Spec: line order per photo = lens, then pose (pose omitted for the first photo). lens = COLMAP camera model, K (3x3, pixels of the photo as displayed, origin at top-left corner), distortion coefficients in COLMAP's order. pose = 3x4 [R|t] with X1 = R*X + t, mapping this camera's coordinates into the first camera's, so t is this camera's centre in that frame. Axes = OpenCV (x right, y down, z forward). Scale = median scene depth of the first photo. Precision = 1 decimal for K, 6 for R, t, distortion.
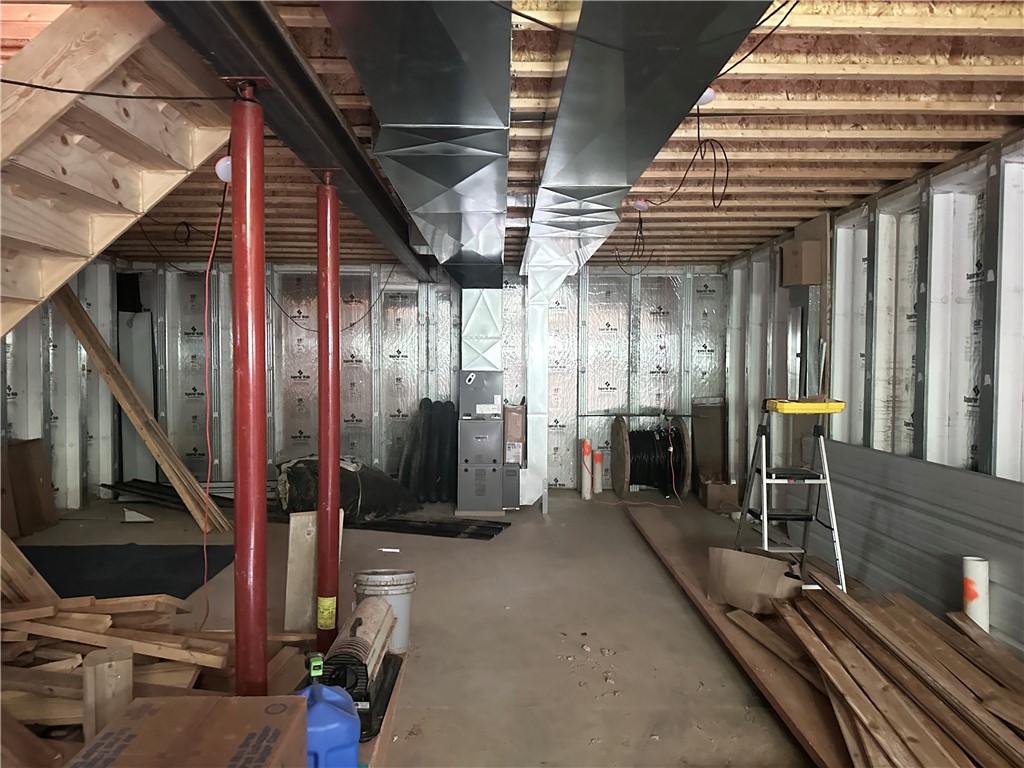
lens RADIAL K [[715.9, 0, 509.9], [0, 715.9, 381.3], [0, 0, 1]] dist [0.090140, -0.122845]
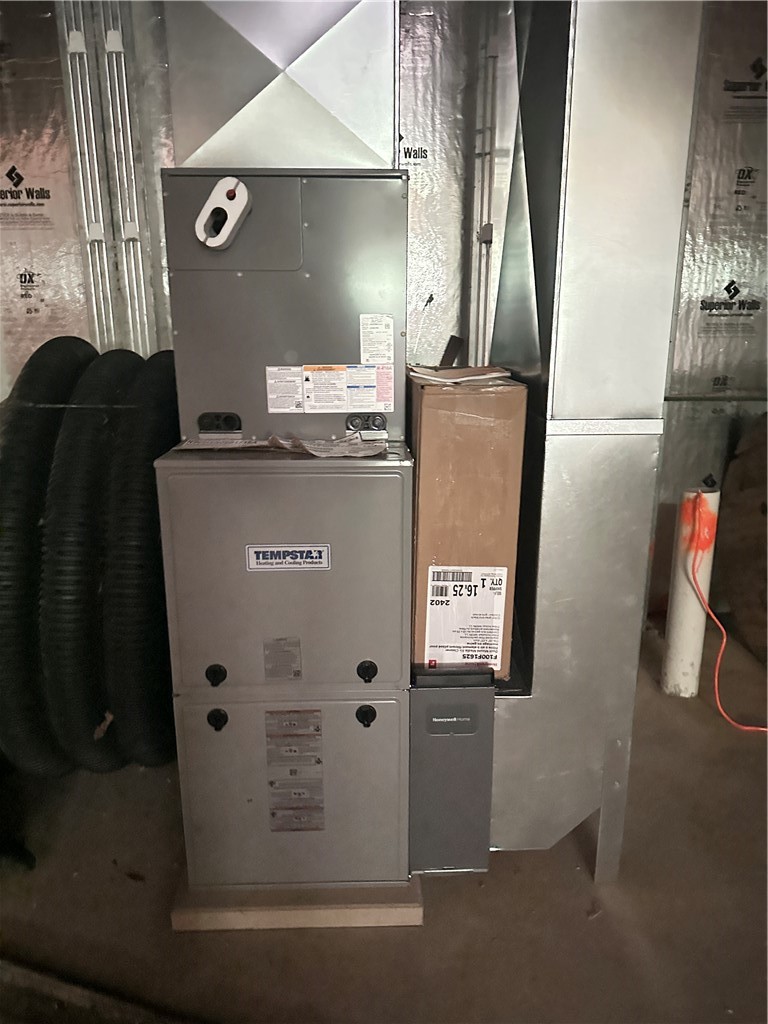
lens RADIAL K [[715.5, 0, 380.7], [0, 715.5, 508.9], [0, 0, 1]] dist [0.083912, -0.101857]
pose [[0.999905, -0.011413, 0.007665, -0.018273], [0.009480, 0.976174, 0.216782, 0.028611], [-0.009956, -0.216688, 0.976190, 0.814715]]
